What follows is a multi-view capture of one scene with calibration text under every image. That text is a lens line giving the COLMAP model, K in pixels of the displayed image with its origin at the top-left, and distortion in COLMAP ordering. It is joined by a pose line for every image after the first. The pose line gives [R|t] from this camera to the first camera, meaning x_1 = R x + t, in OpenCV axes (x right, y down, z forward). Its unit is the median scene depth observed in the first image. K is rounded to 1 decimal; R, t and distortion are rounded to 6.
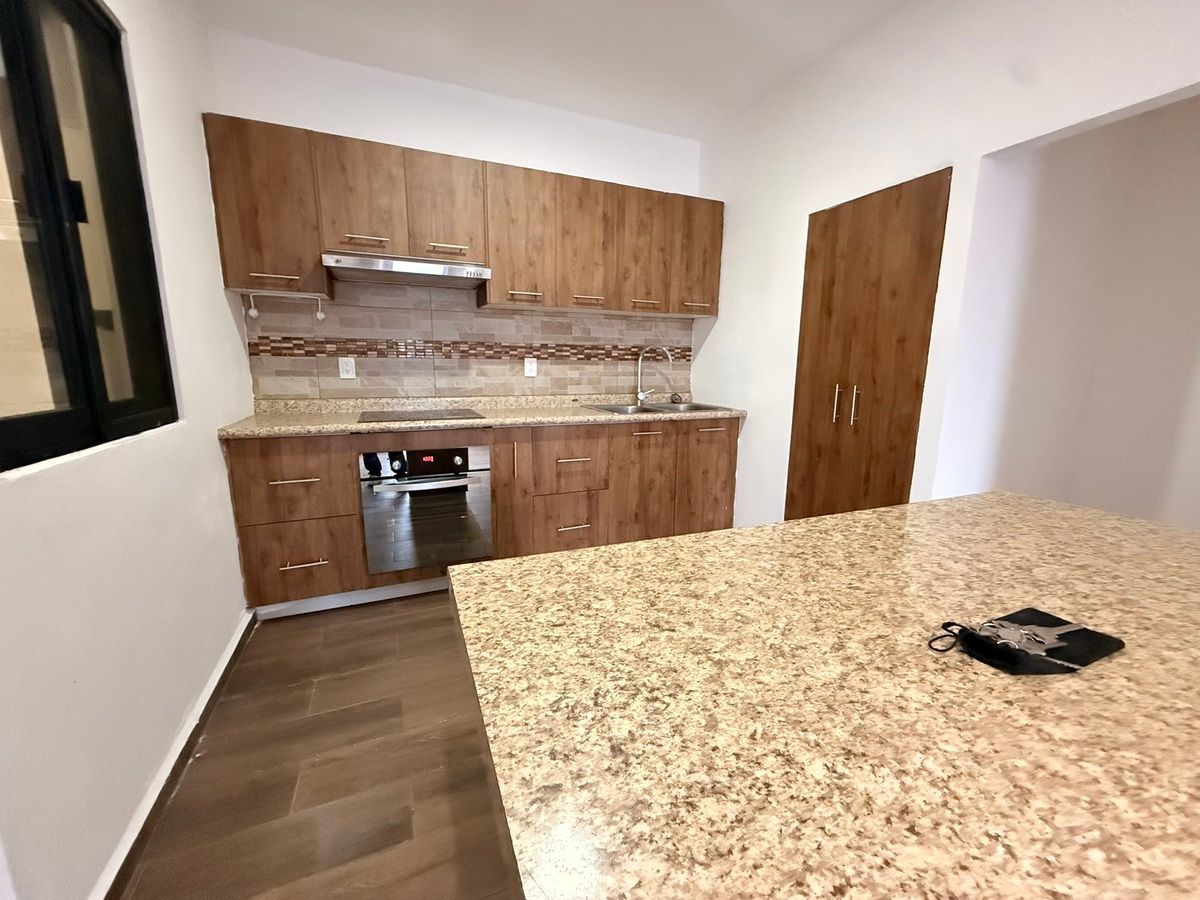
lens RADIAL K [[481.9, 0, 597.0], [0, 481.9, 451.1], [0, 0, 1]] dist [-0.000082, 0.000173]
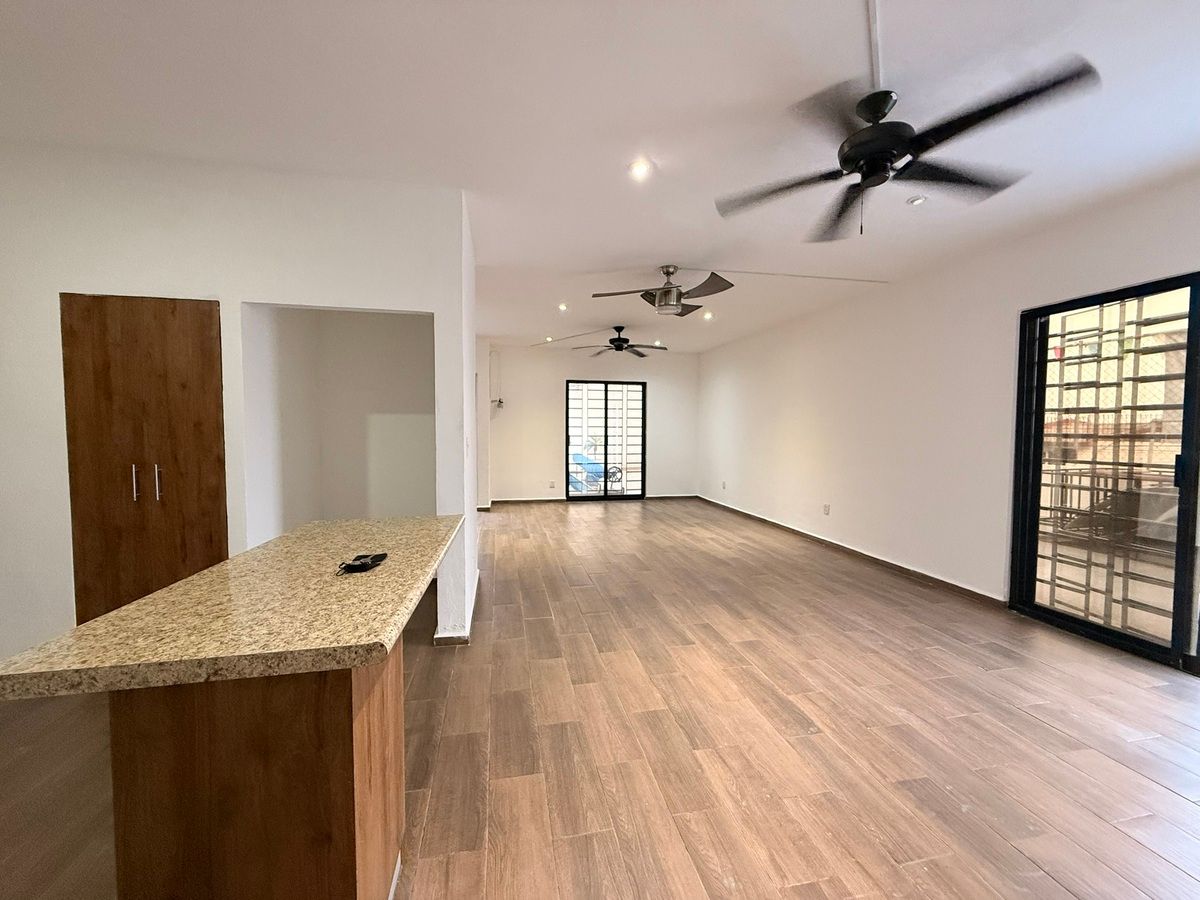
lens RADIAL K [[481.9, 0, 597.0], [0, 481.9, 451.1], [0, 0, 1]] dist [-0.000082, 0.000173]
pose [[0.219114, -0.058879, 0.973921, -1.102432], [0.177813, 0.983872, 0.019476, -0.031372], [-0.959360, 0.168908, 0.226049, -0.754975]]
